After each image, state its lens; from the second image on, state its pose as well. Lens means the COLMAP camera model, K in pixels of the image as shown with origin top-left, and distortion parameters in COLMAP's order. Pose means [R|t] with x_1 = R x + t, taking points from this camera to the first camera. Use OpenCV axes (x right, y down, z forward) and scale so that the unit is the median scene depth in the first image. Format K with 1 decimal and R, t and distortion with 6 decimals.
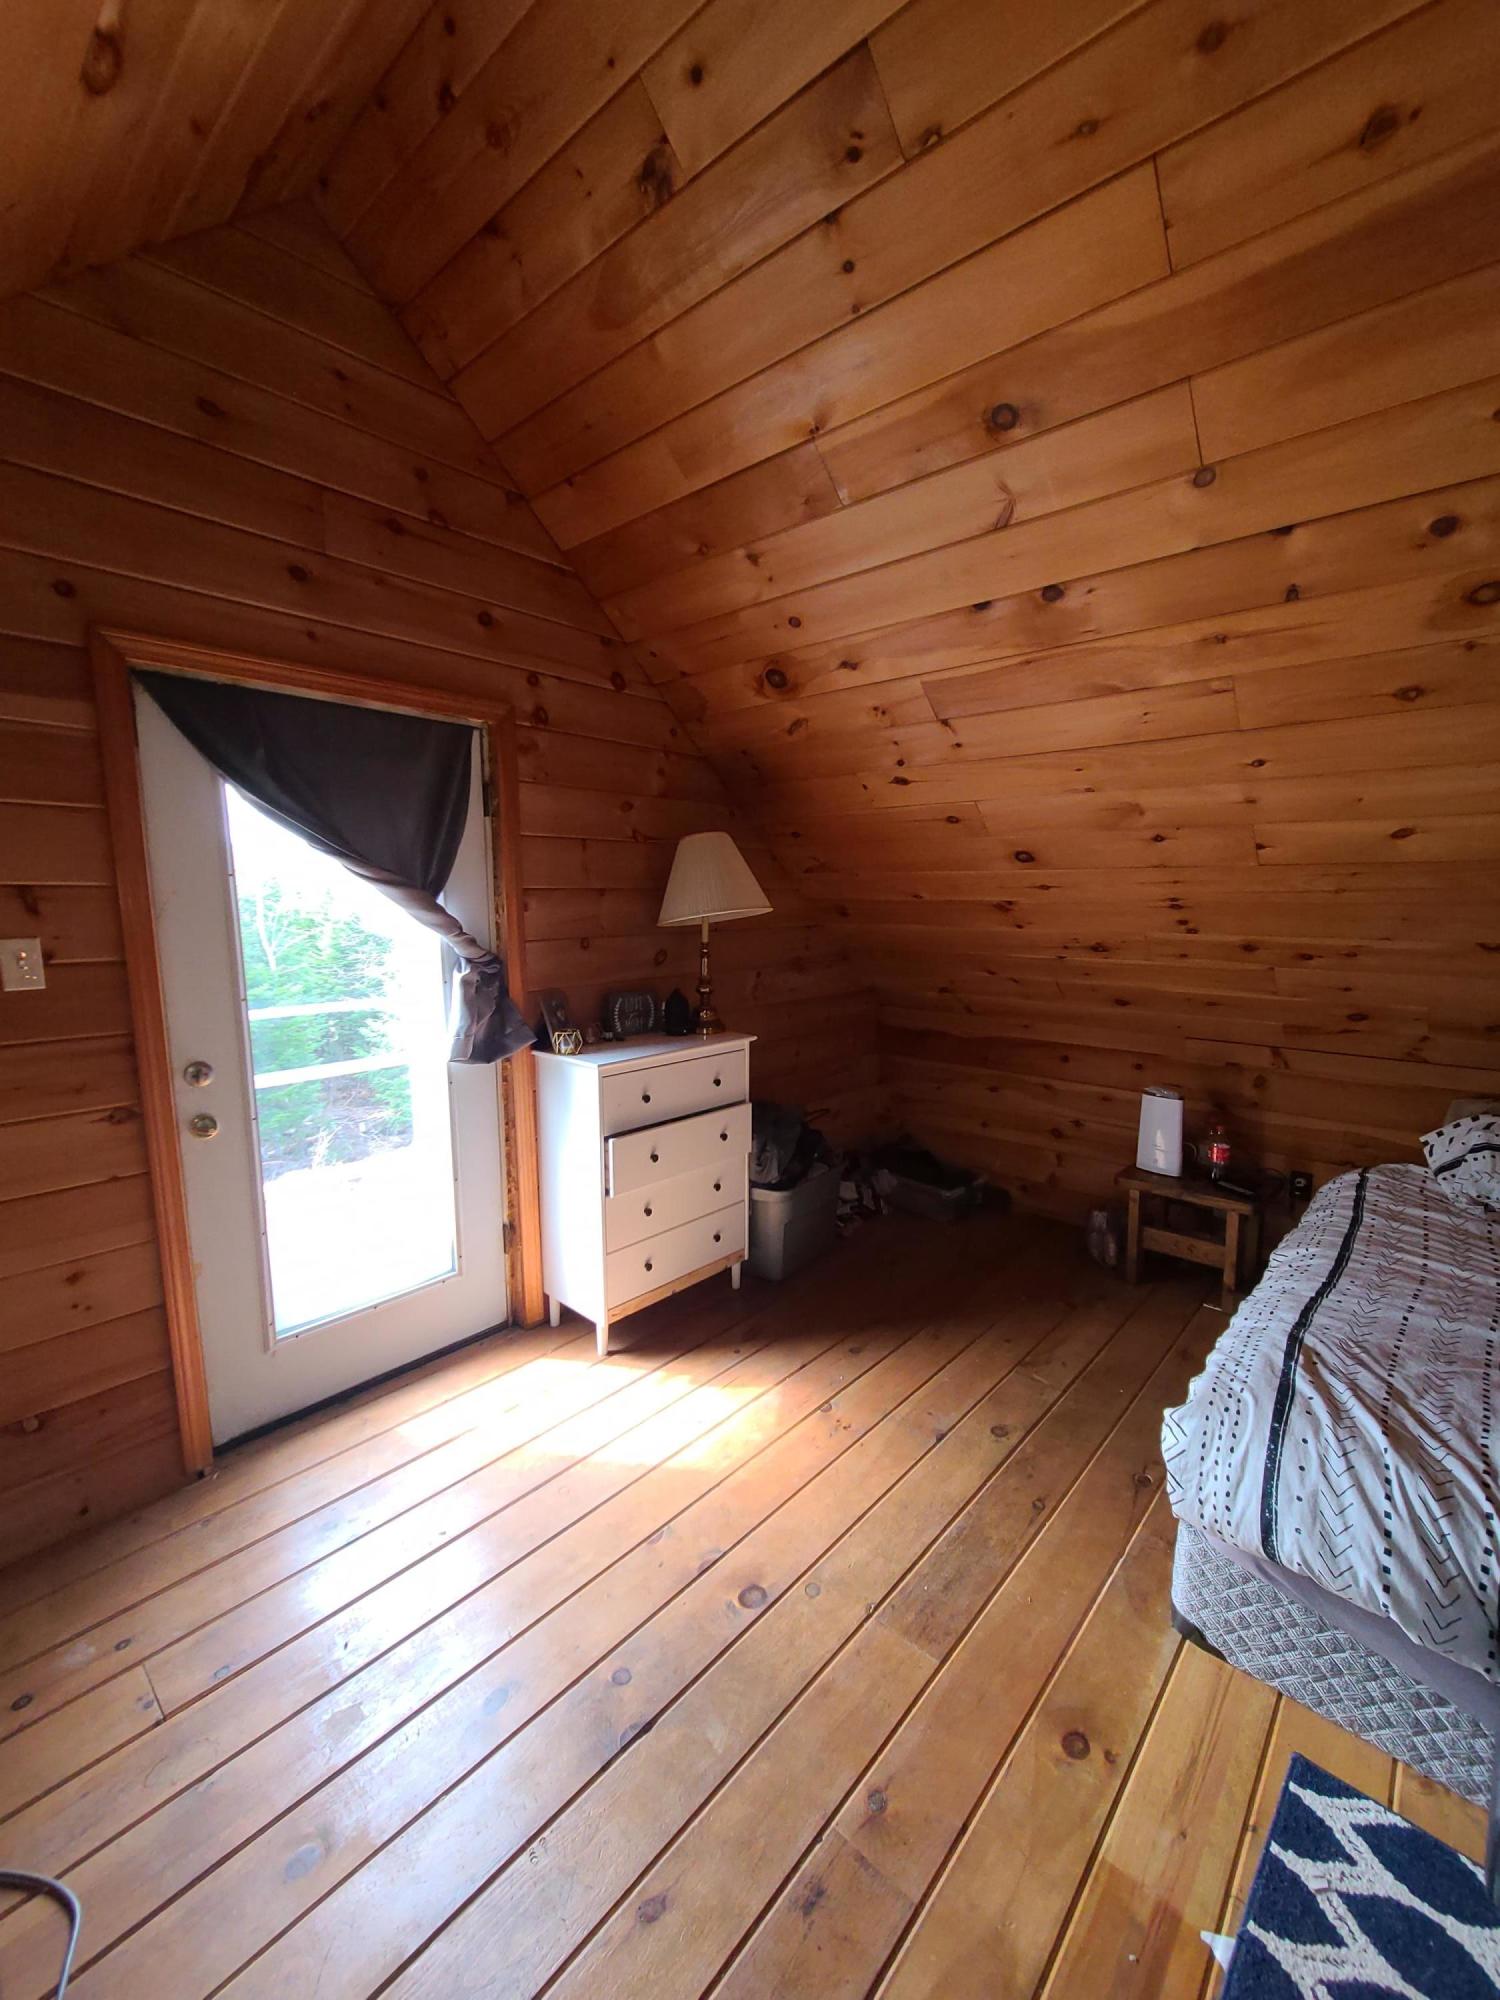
lens RADIAL K [[820.5, 0, 756.2], [0, 820.5, 1007.9], [0, 0, 1]] dist [0.002155, -0.000041]
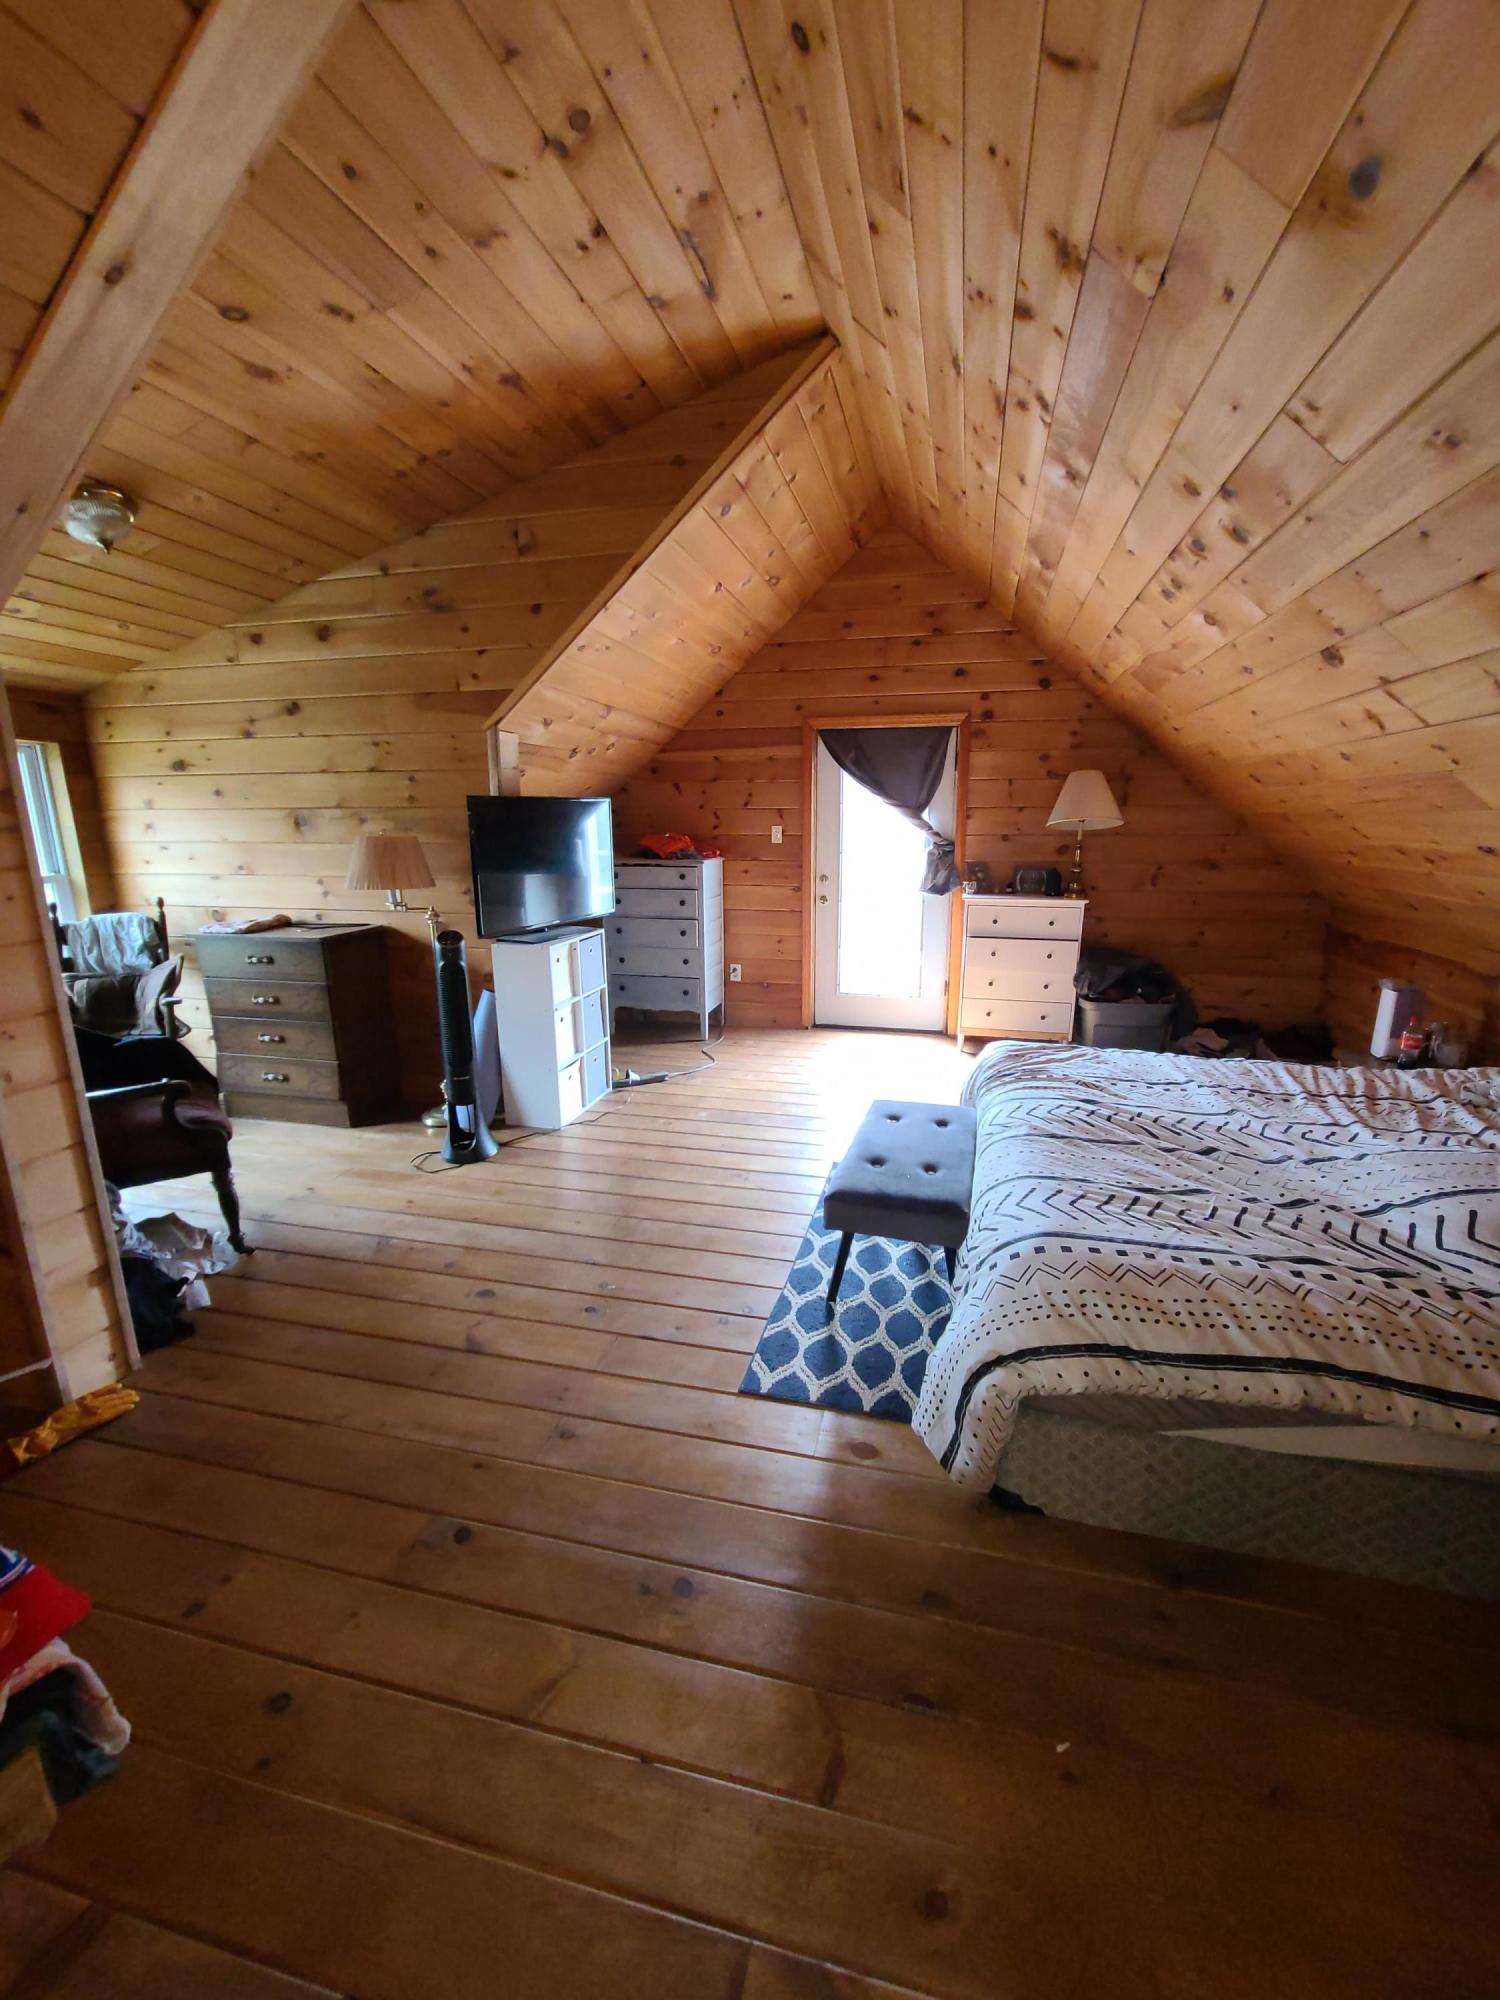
lens RADIAL K [[820.5, 0, 755.9], [0, 820.5, 1005.6], [0, 0, 1]] dist [0.002155, -0.000041]
pose [[0.463163, 0.195632, -0.864412, 1.267991], [-0.118631, 0.980241, 0.158283, 0.066830], [0.878298, 0.029235, 0.477219, -0.359167]]
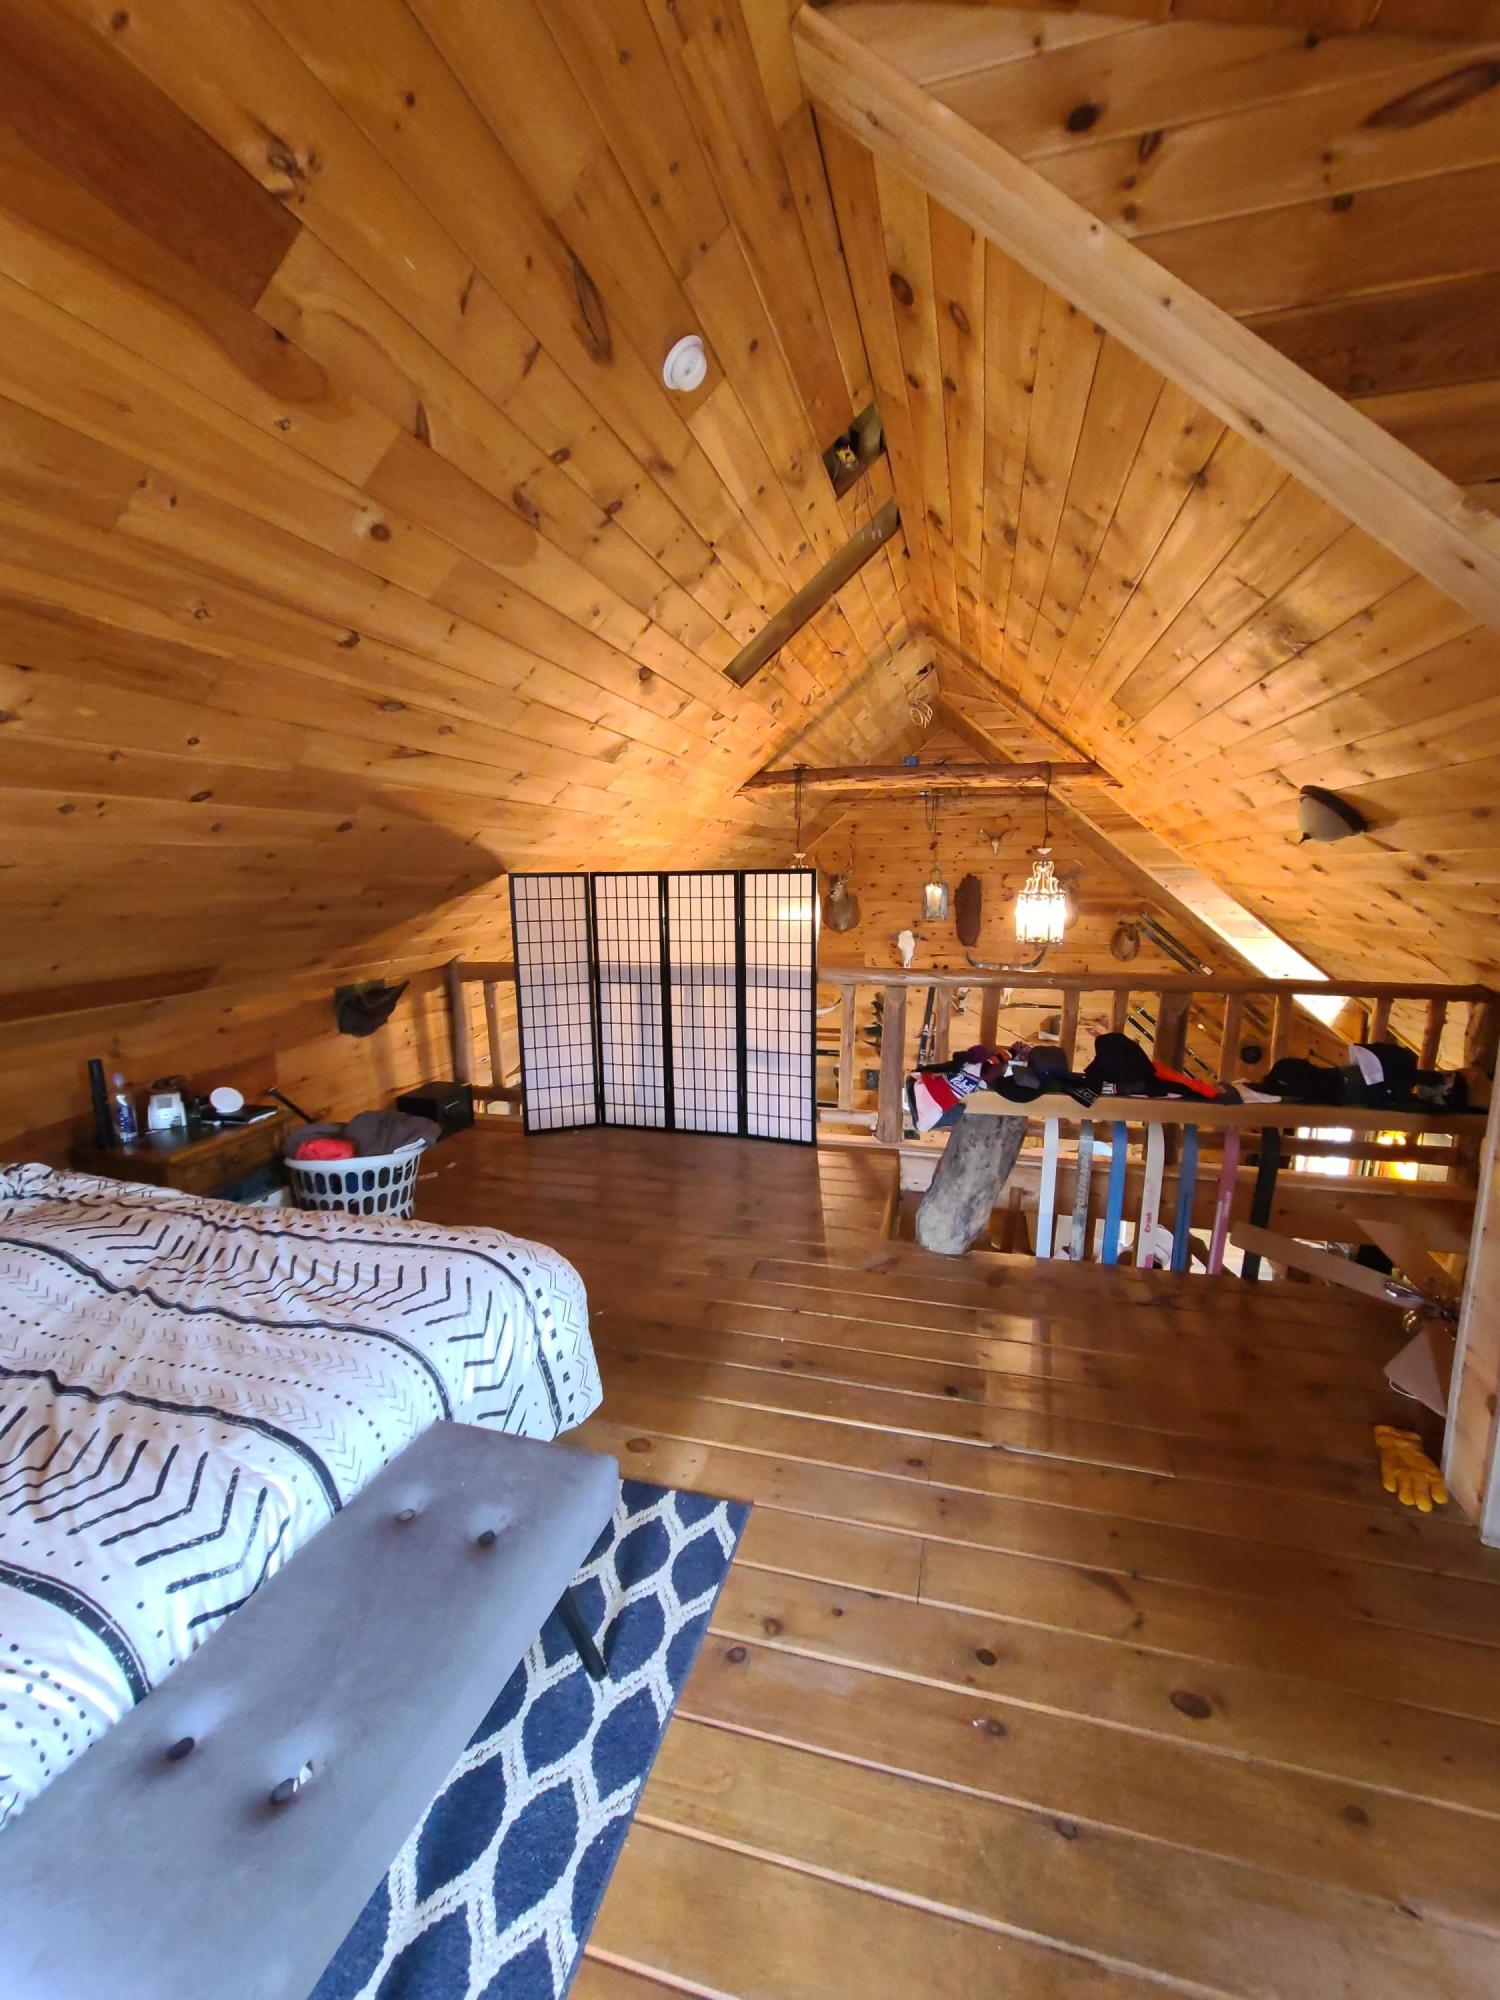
lens RADIAL K [[820.5, 0, 751.2], [0, 820.5, 998.9], [0, 0, 1]] dist [0.002155, -0.000041]
pose [[-0.443078, -0.137166, 0.885928, -2.249768], [0.133830, 0.967032, 0.216655, -0.209954], [-0.886438, 0.214558, -0.410113, 1.328722]]
